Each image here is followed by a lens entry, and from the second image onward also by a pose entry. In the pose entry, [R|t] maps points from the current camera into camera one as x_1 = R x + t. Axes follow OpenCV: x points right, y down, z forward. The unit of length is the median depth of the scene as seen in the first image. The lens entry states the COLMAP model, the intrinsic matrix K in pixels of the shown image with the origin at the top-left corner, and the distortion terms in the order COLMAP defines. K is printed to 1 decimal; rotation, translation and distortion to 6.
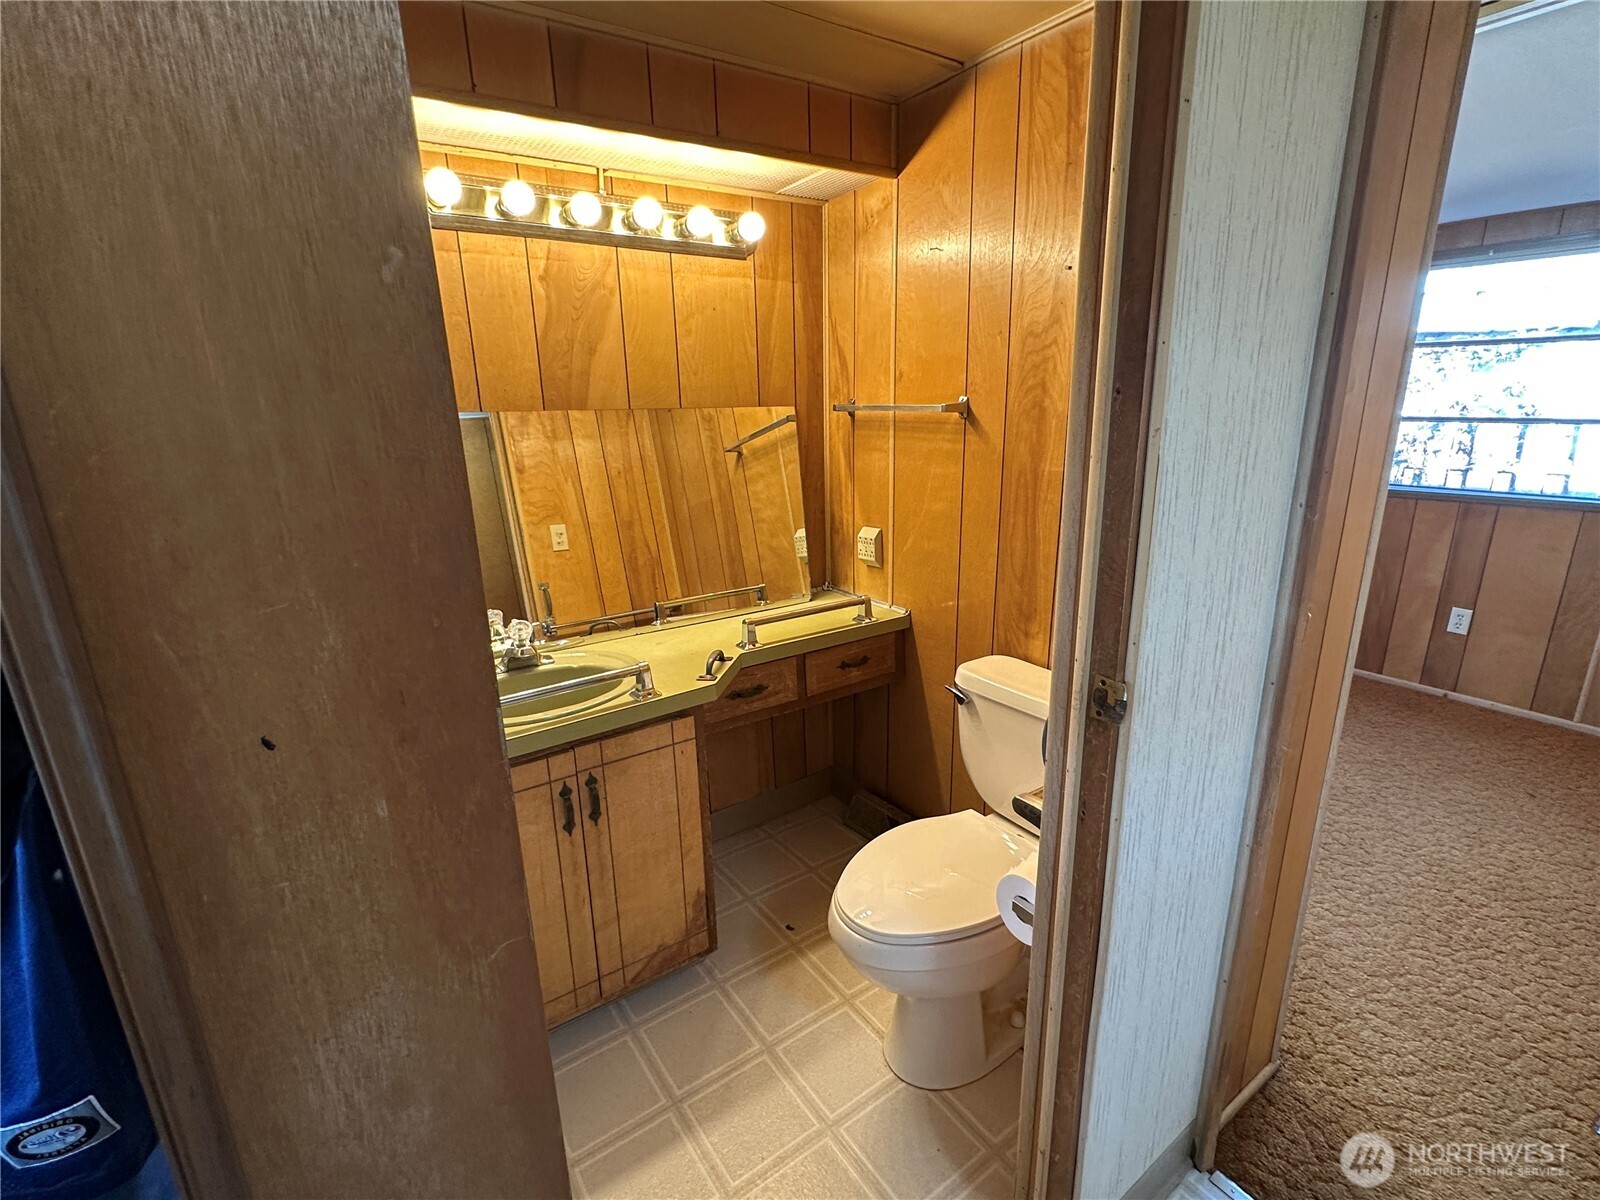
lens RADIAL K [[741.1, 0, 785.2], [0, 741.1, 603.1], [0, 0, 1]] dist [-0.003664, 0.001385]
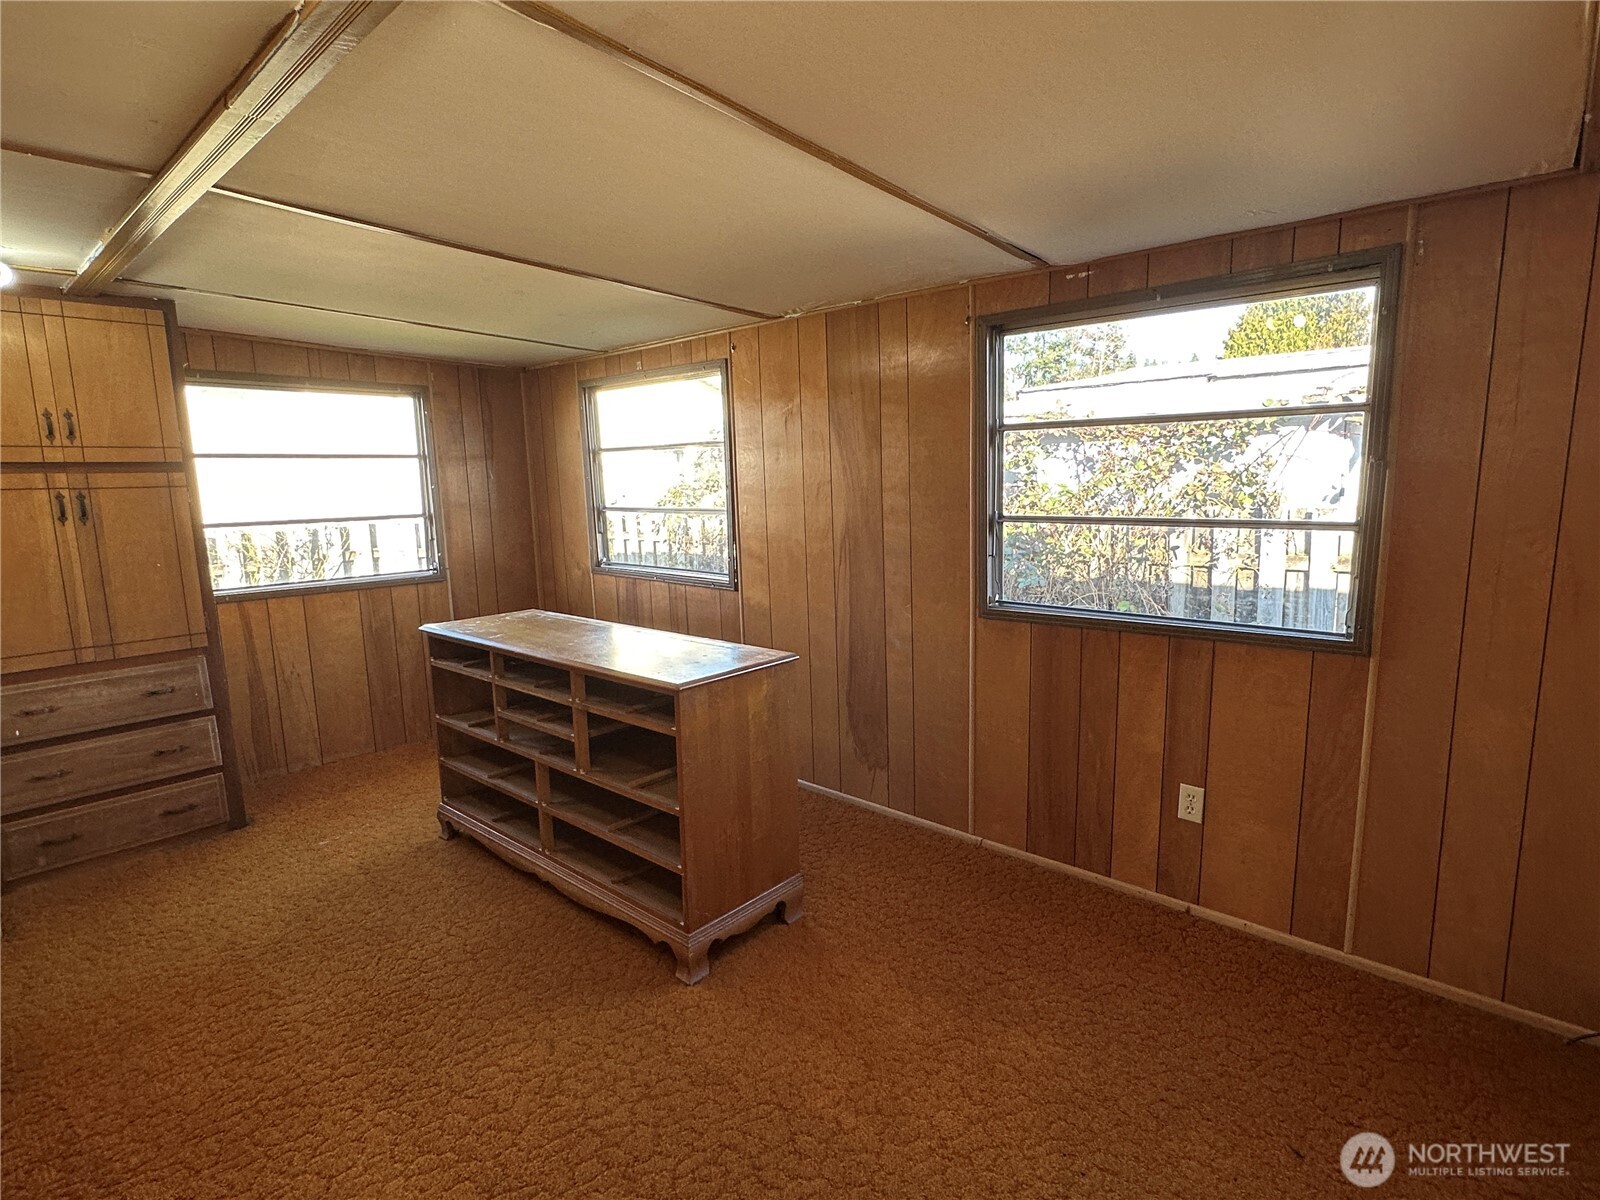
lens RADIAL K [[813.0, 0, 776.3], [0, 813.0, 603.2], [0, 0, 1]] dist [-0.002971, 0.001005]
pose [[0.976360, -0.032587, 0.213679, 0.368333], [0.058454, 0.991542, -0.115877, -0.096881], [-0.208095, 0.125628, 0.970007, 0.309851]]
